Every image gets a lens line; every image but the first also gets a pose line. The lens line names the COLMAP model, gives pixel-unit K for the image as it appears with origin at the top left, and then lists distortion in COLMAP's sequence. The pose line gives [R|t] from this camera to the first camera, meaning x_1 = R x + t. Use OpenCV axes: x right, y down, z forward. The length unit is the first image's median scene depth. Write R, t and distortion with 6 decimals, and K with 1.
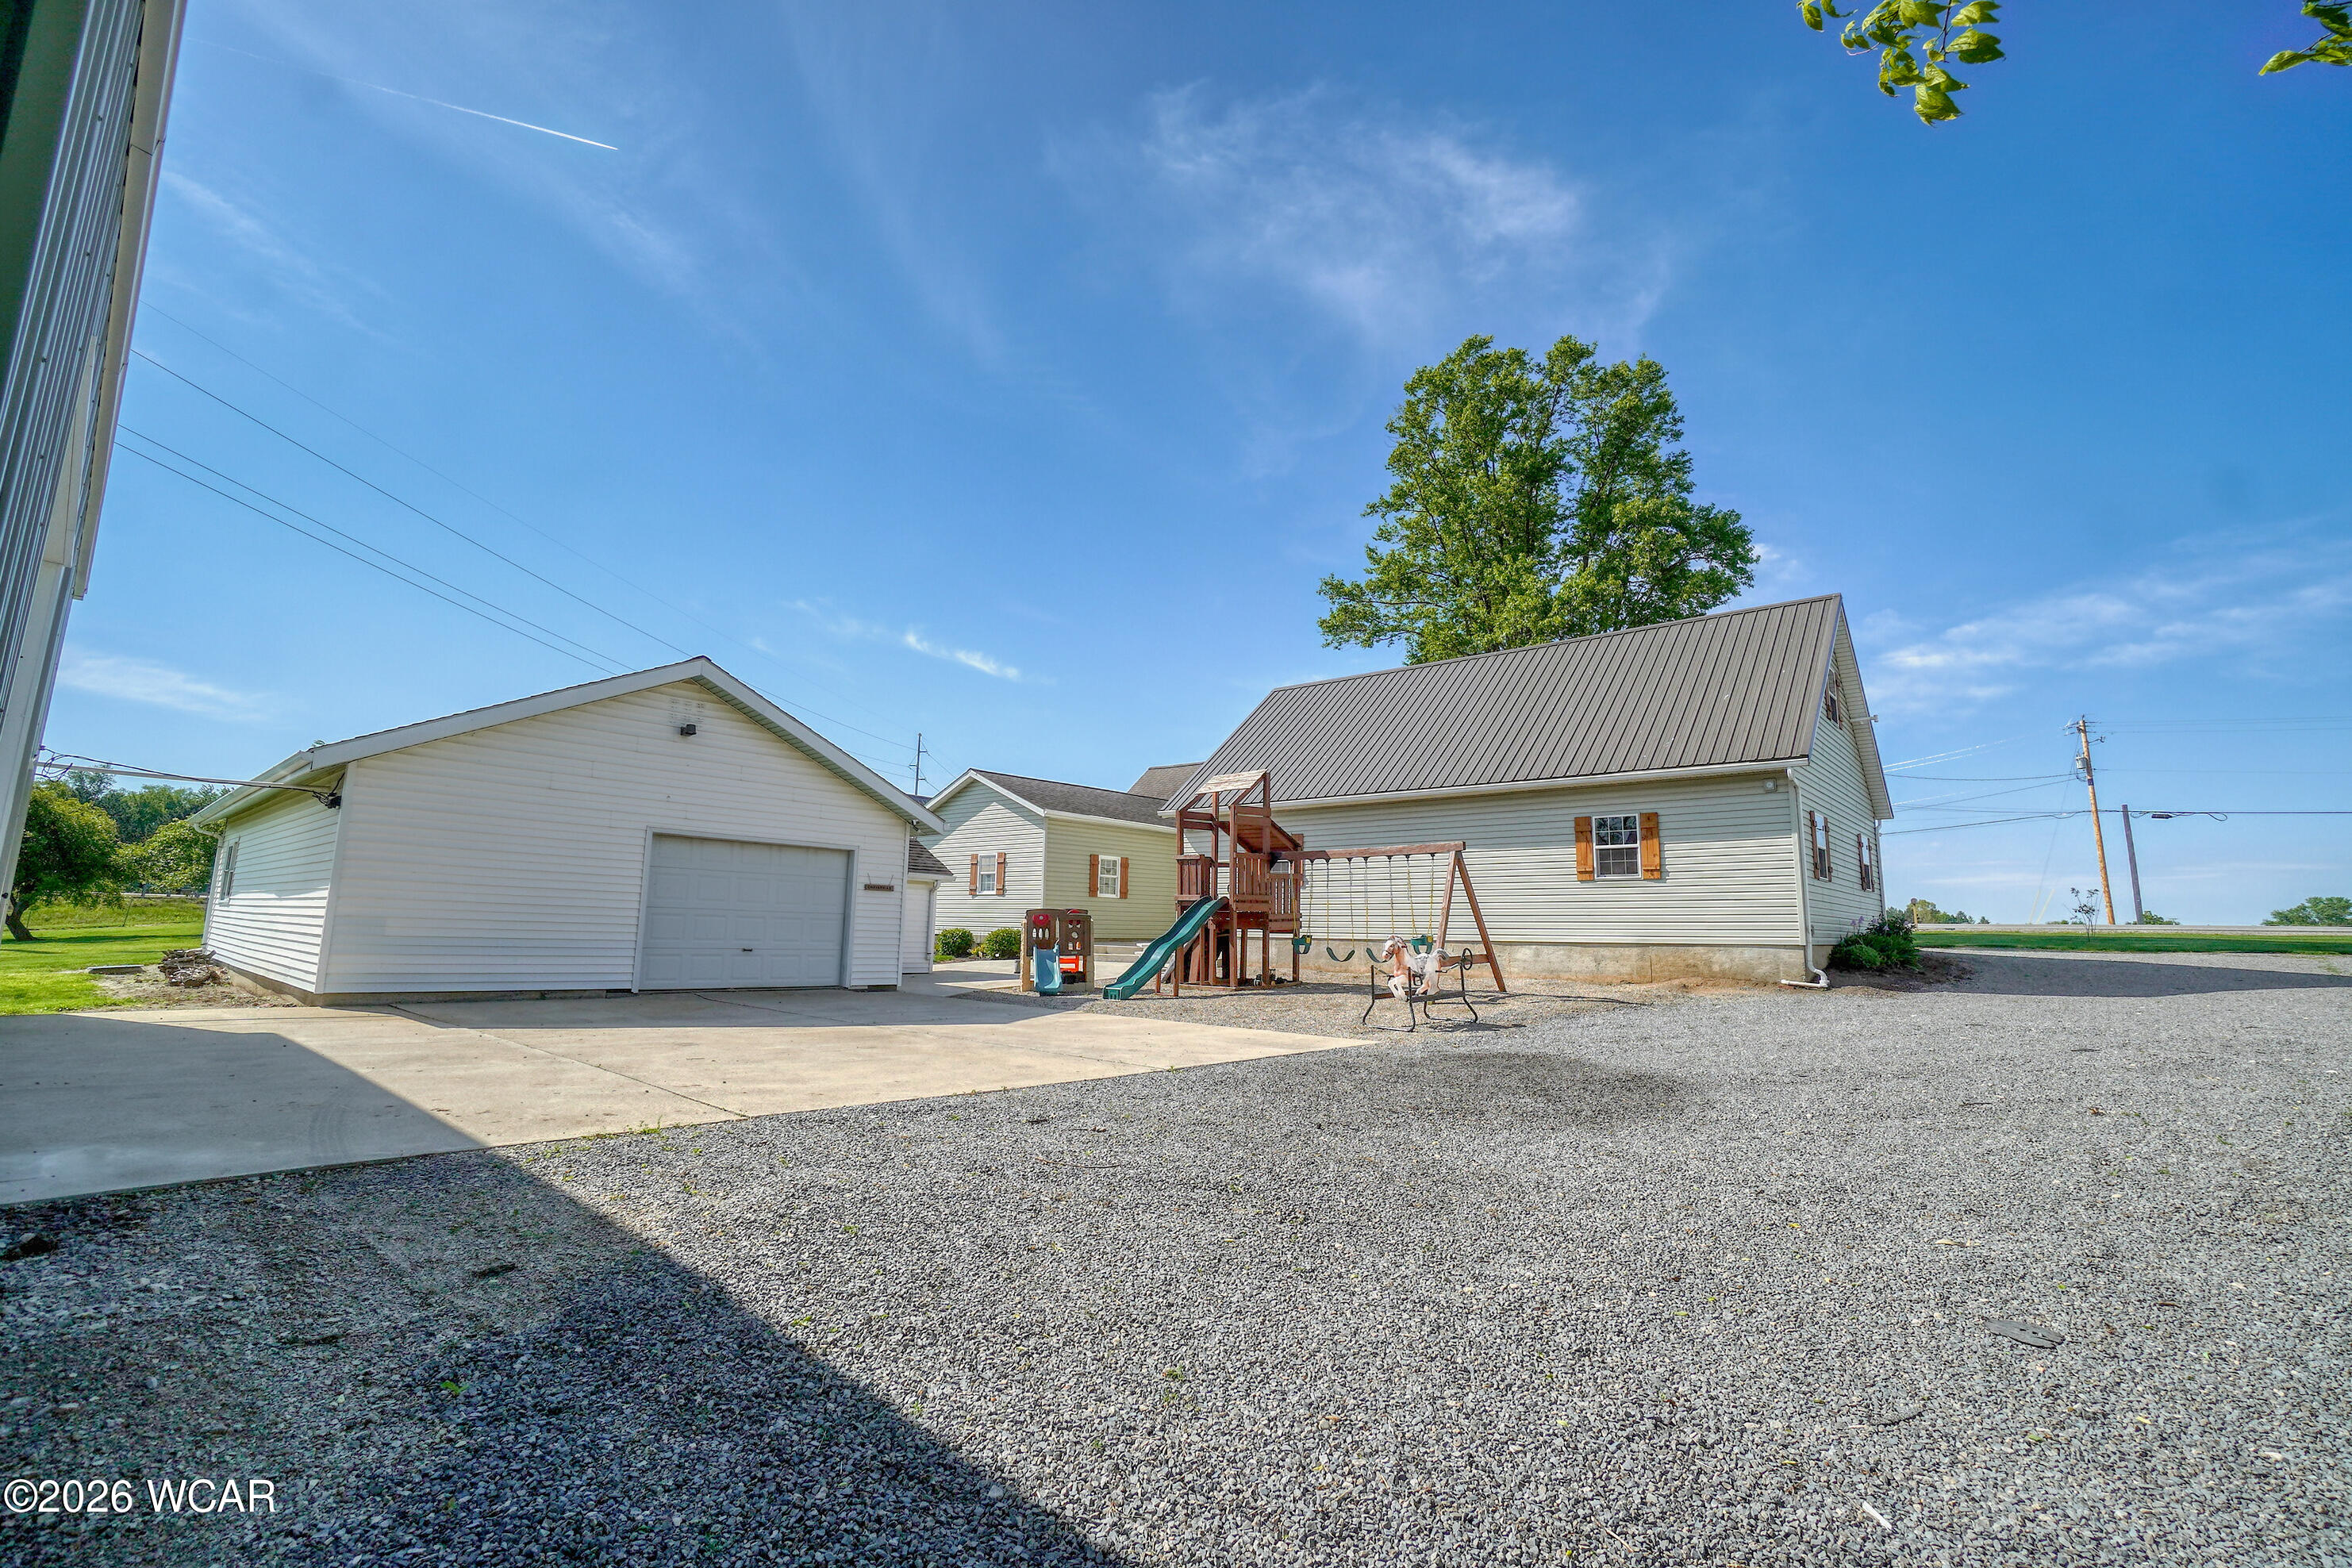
lens RADIAL K [[1037.9, 0, 1179.0], [0, 1037.9, 765.3], [0, 0, 1]] dist [-0.060151, 0.019571]
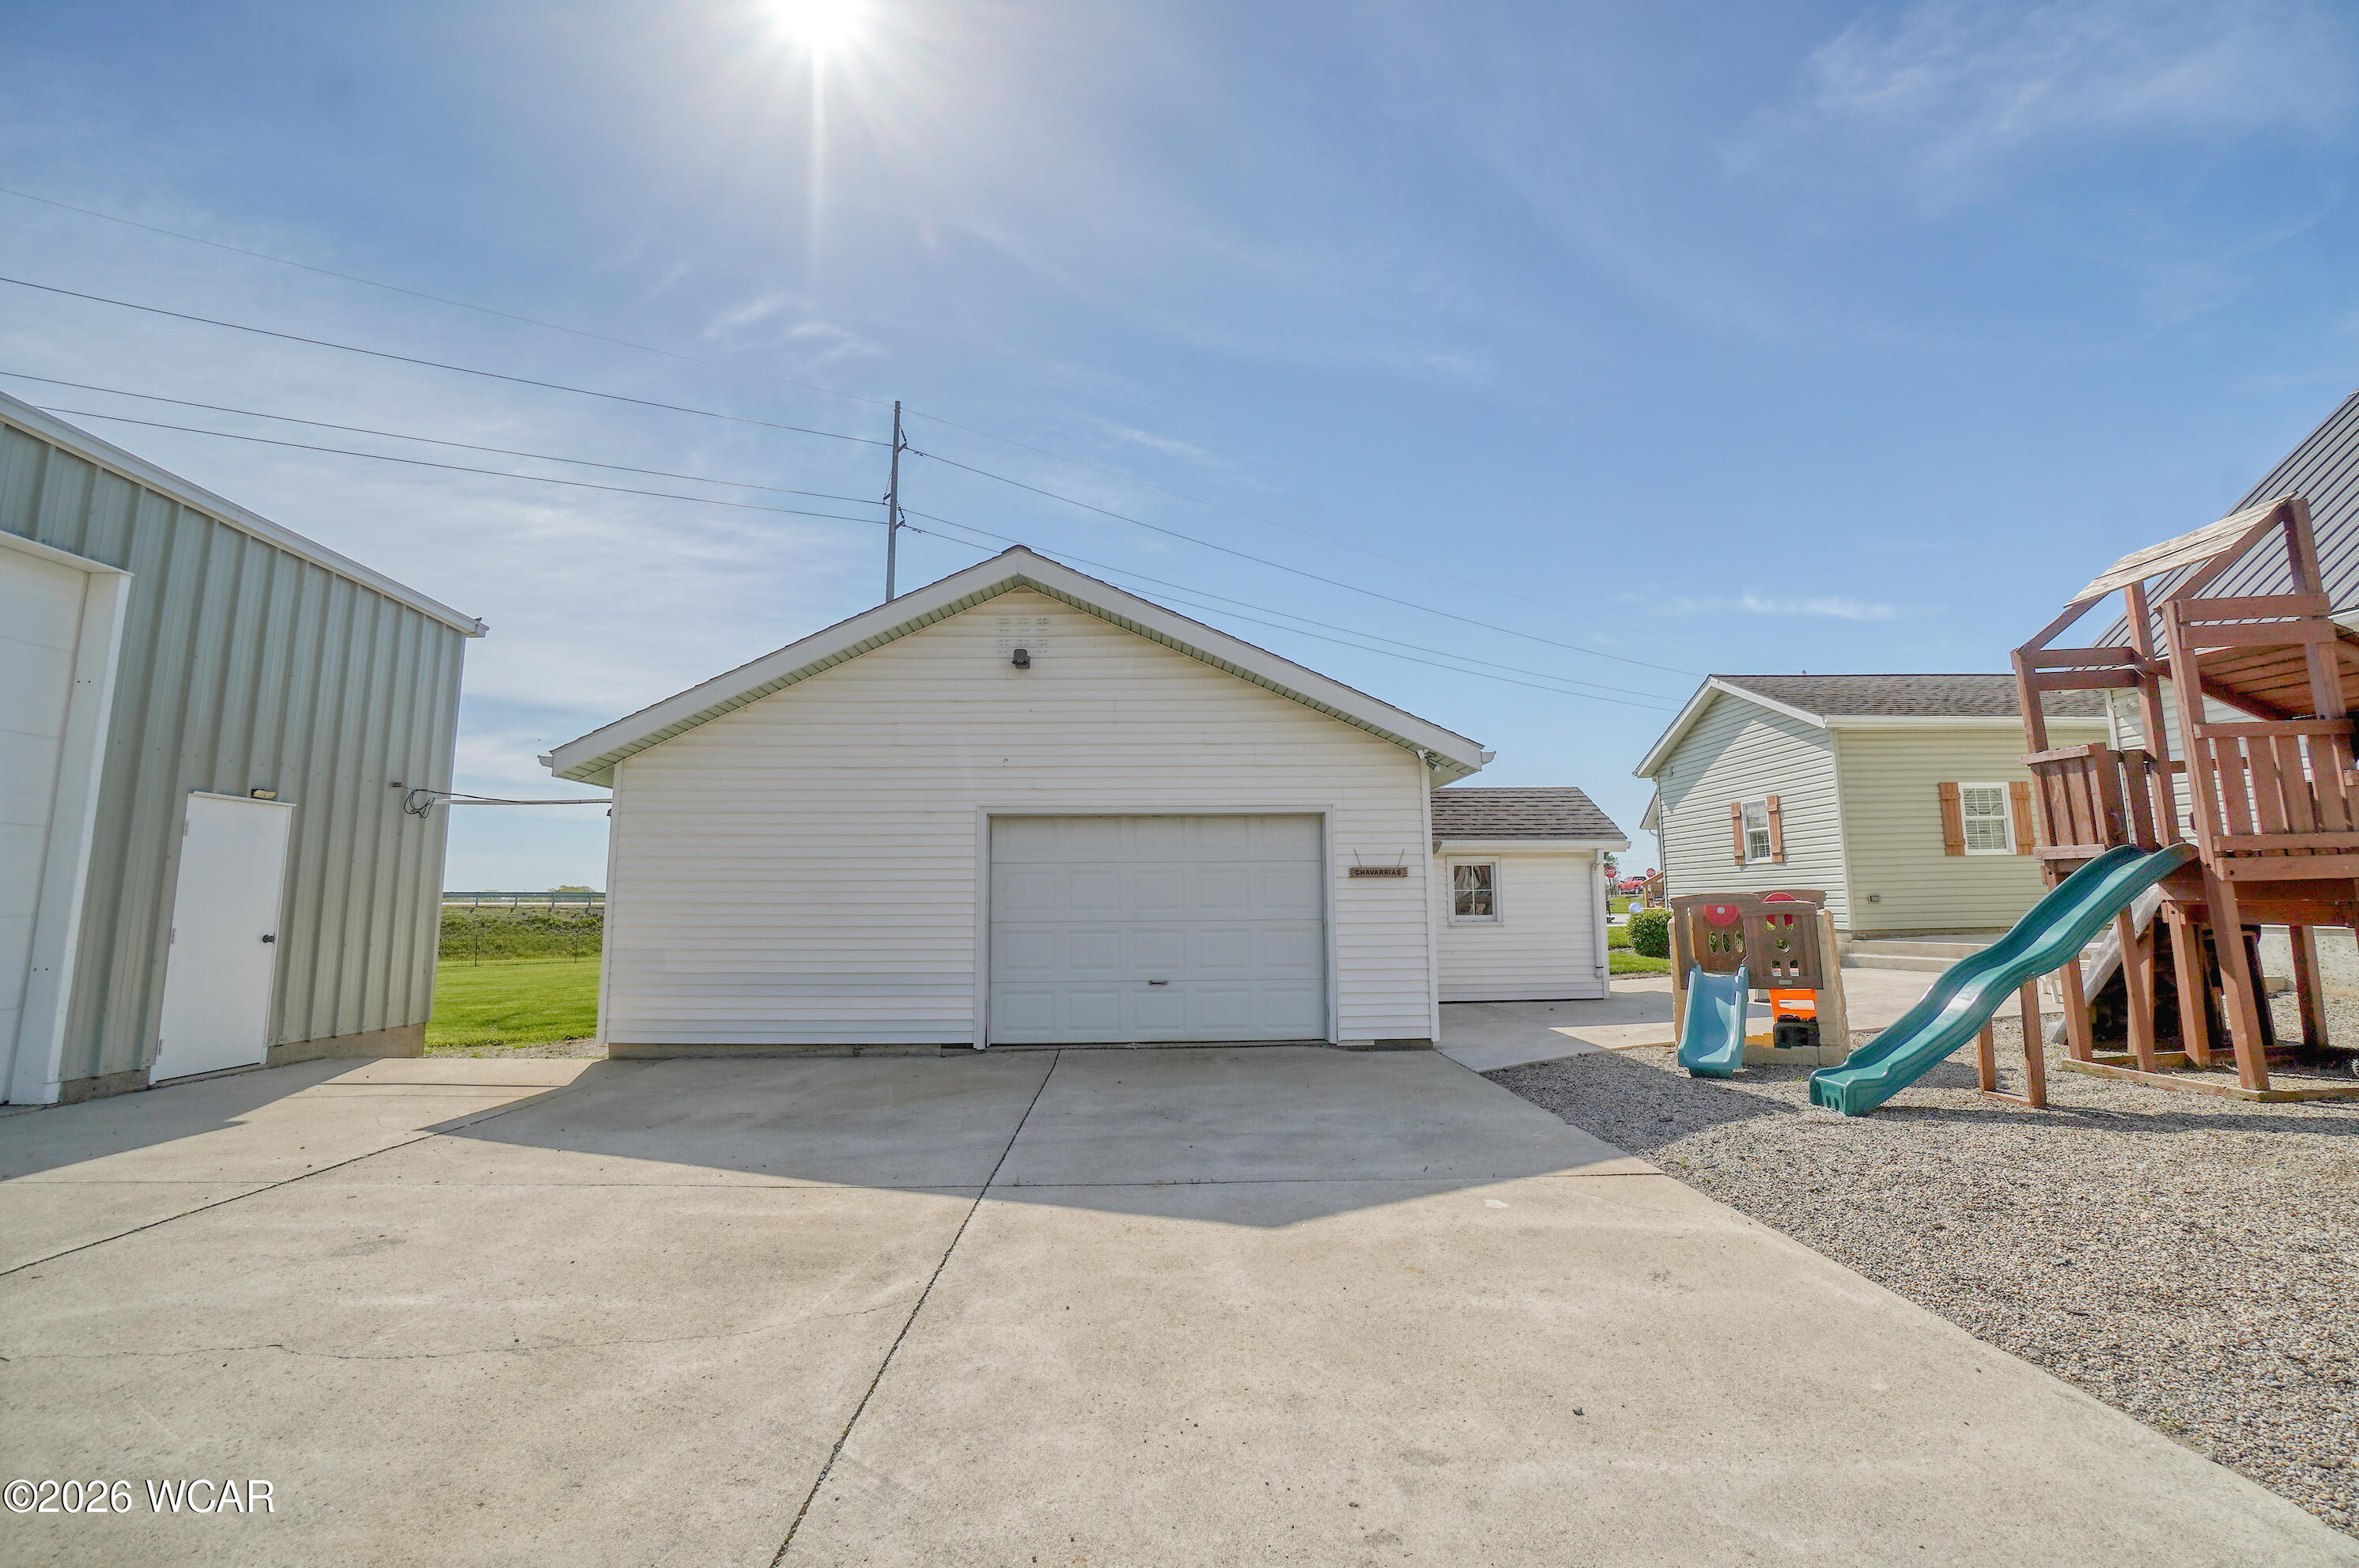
lens RADIAL K [[1040.9, 0, 1182.5], [0, 1040.9, 765.3], [0, 0, 1]] dist [-0.060151, 0.019571]
pose [[0.675618, -0.123631, -0.726812, 0.064268], [0.139910, 0.989425, -0.038245, 0.059702], [0.723855, -0.075849, 0.685770, 0.474828]]
